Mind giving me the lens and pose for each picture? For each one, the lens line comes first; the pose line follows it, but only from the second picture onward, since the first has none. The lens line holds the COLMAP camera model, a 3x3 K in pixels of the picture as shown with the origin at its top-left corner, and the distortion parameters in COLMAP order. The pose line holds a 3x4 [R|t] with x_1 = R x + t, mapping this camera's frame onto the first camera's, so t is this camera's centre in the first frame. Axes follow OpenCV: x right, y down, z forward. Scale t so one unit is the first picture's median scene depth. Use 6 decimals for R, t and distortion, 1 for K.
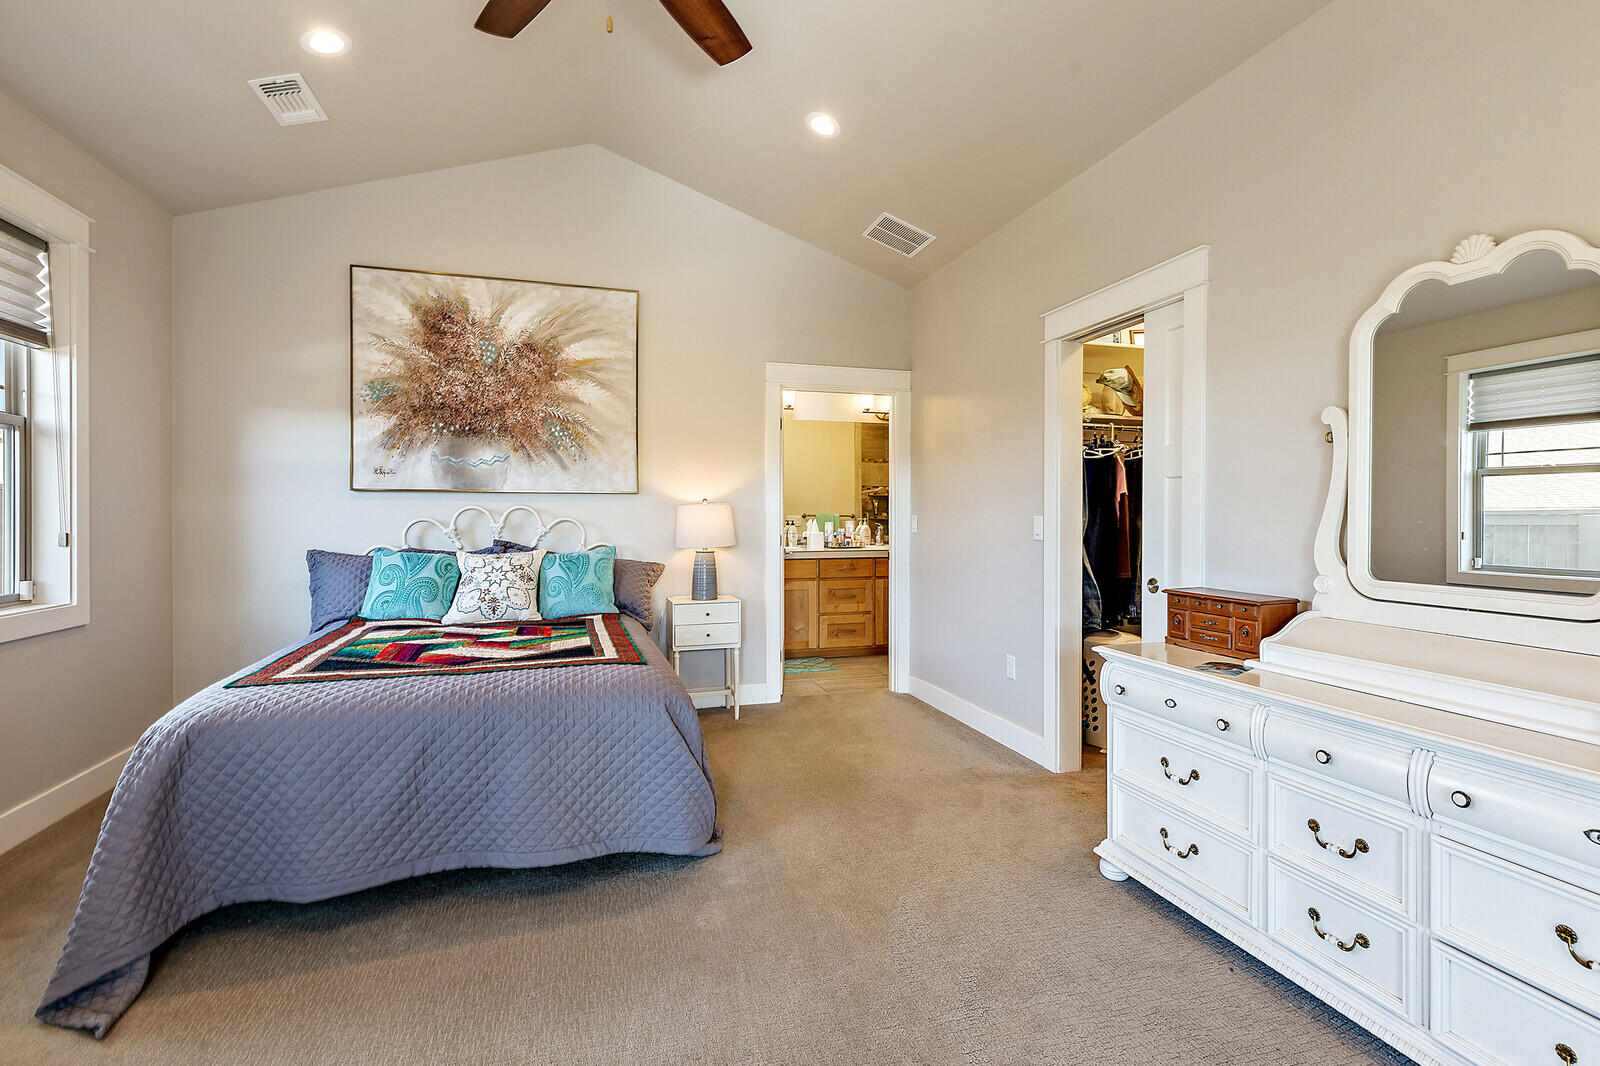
lens RADIAL K [[725.6, 0, 802.2], [0, 725.6, 517.5], [0, 0, 1]] dist [0.001185, 0.000134]
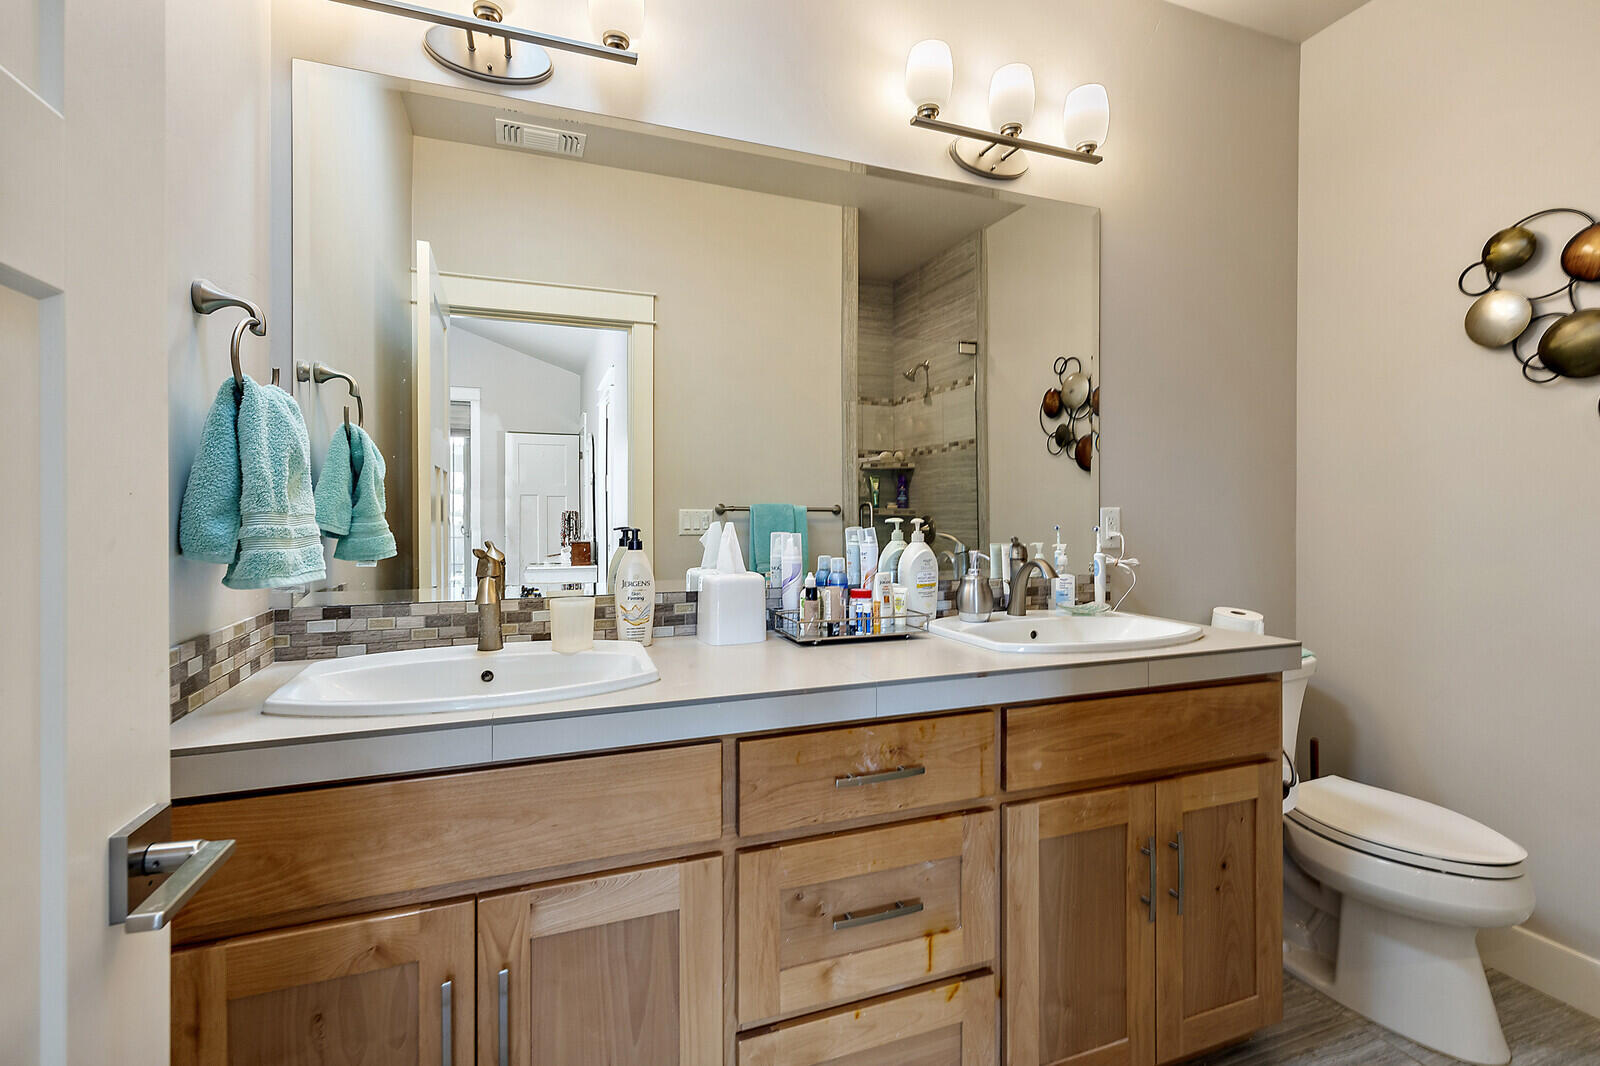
lens RADIAL K [[725.6, 0, 802.2], [0, 725.6, 517.5], [0, 0, 1]] dist [0.001185, 0.000134]
pose [[0.997625, 0.001152, 0.068873, 0.024916], [-0.001710, 0.999966, 0.008042, -0.001138], [-0.068861, -0.008141, 0.997593, 0.742215]]
